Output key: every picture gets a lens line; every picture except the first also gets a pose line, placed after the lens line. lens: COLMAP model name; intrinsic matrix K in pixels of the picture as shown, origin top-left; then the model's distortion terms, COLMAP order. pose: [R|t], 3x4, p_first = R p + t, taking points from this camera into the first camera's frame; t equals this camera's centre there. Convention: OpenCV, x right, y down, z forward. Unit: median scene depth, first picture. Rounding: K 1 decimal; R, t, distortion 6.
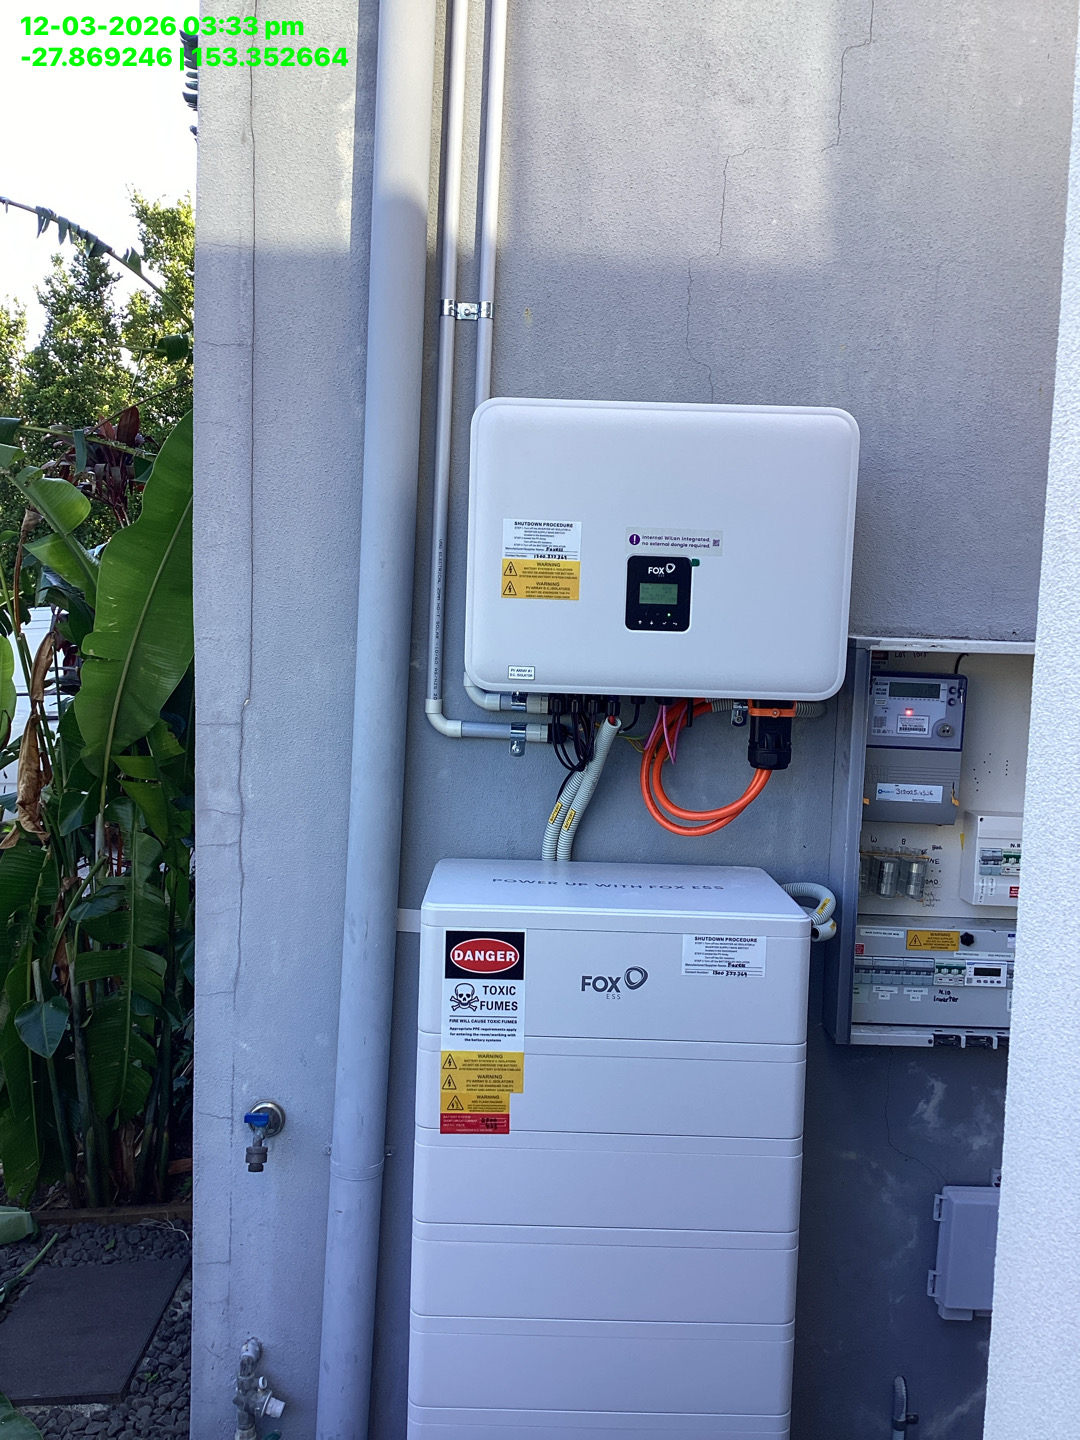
lens RADIAL K [[1291.6, 0, 531.1], [0, 1291.6, 715.4], [0, 0, 1]] dist [0.112767, -0.202267]
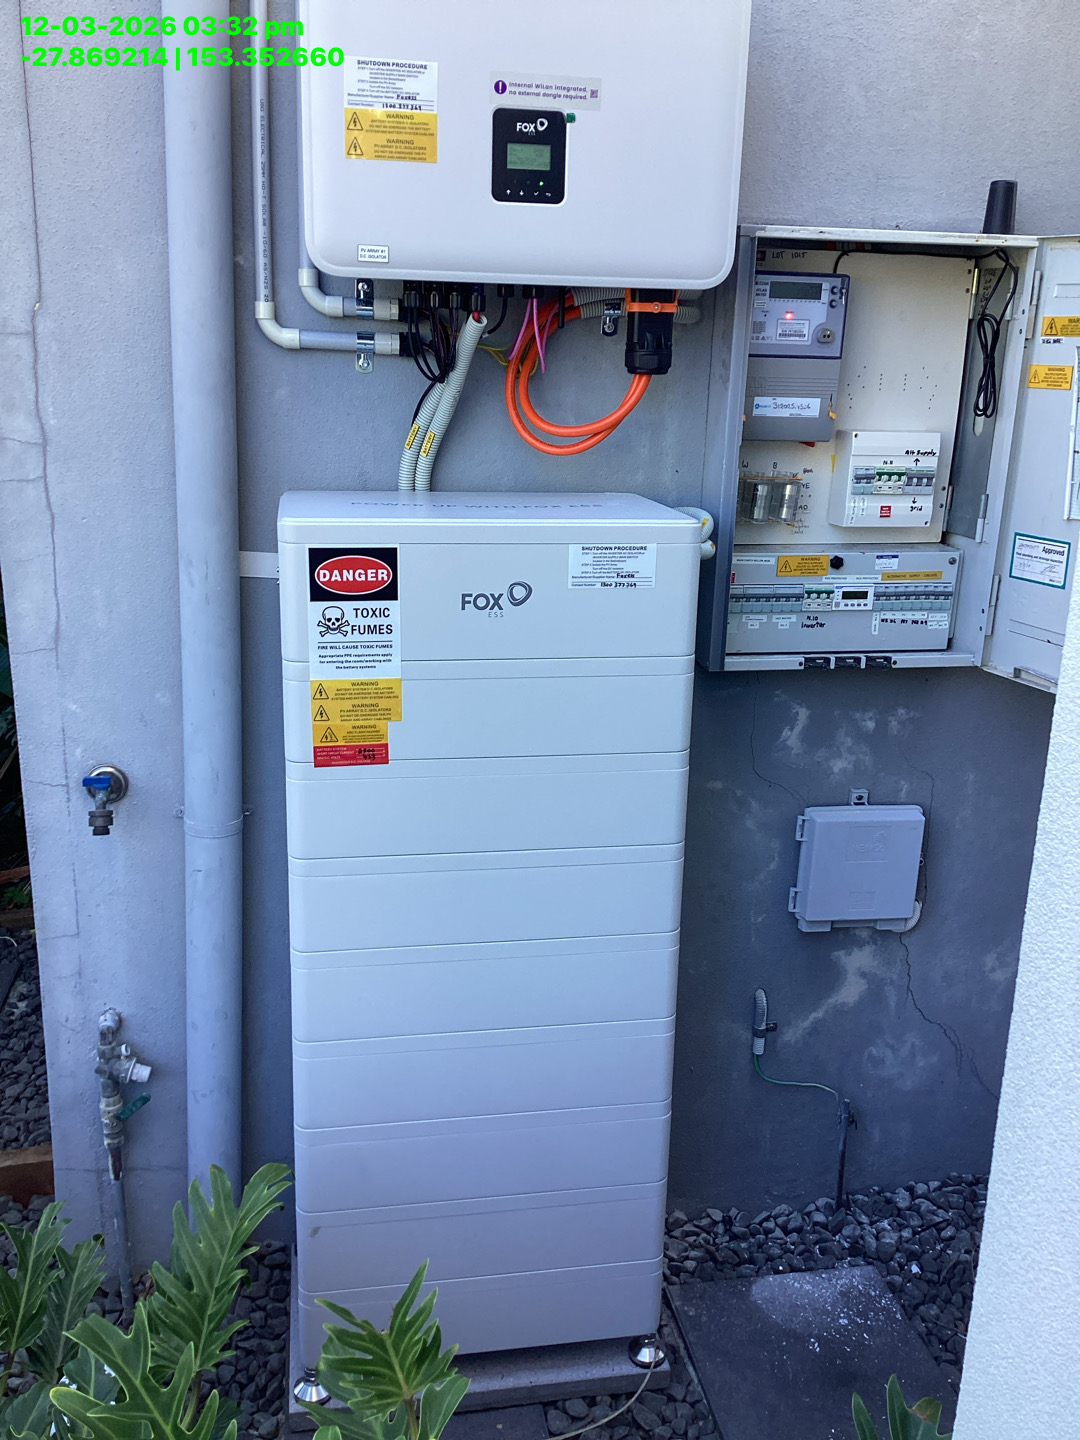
lens RADIAL K [[1291.6, 0, 531.1], [0, 1291.6, 715.4], [0, 0, 1]] dist [0.112767, -0.202267]
pose [[0.986549, -0.051369, 0.155185, -0.049350], [0.020194, 0.980369, 0.196137, 0.090002], [-0.162213, -0.190365, 0.968219, 0.076272]]
